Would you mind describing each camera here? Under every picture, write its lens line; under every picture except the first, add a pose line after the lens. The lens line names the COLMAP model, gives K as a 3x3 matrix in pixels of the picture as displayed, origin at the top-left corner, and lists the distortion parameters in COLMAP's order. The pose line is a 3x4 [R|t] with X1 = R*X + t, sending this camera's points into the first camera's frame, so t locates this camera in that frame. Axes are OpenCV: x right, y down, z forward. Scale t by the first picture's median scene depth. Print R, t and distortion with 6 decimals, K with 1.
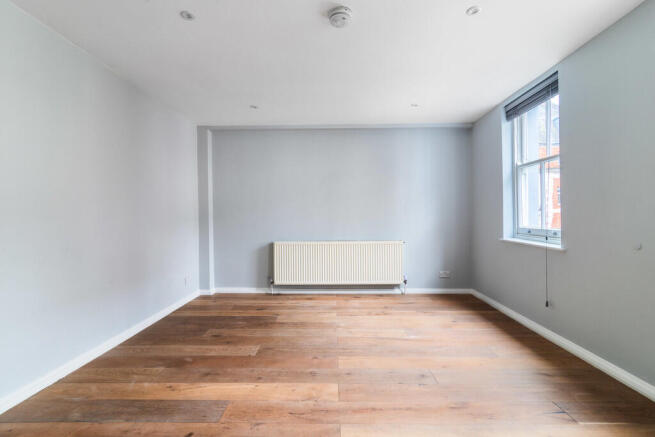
lens RADIAL K [[279.4, 0, 327.5], [0, 279.4, 218.5], [0, 0, 1]] dist [0.001701, 0.000180]
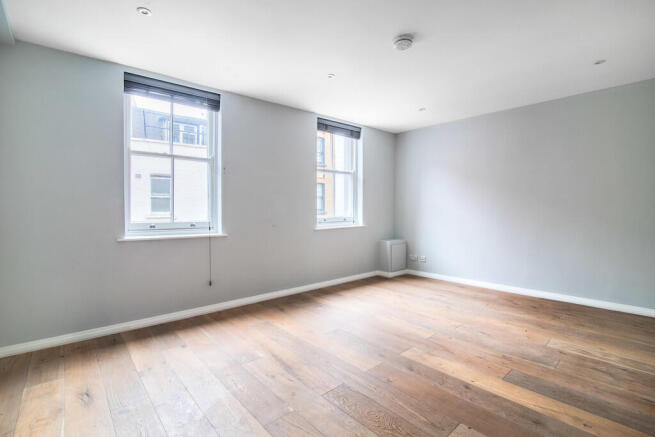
lens RADIAL K [[309.5, 0, 327.5], [0, 309.5, 218.5], [0, 0, 1]] dist [-0.001482, -0.000654]
pose [[-0.669906, -0.015285, 0.742289, -0.694463], [0.006949, 0.999615, 0.026855, -0.000497], [-0.742414, 0.023149, -0.669542, 2.051557]]
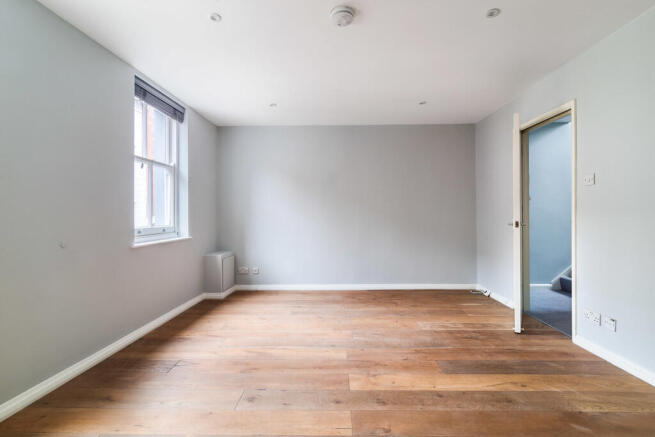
lens RADIAL K [[303.2, 0, 327.5], [0, 303.2, 218.5], [0, 0, 1]] dist [0.002006, 0.000051]
pose [[-0.999808, 0.013495, 0.014203, 0.091025], [0.013654, 0.999844, 0.011178, 0.000215], [-0.014050, 0.011370, -0.999837, 2.014855]]
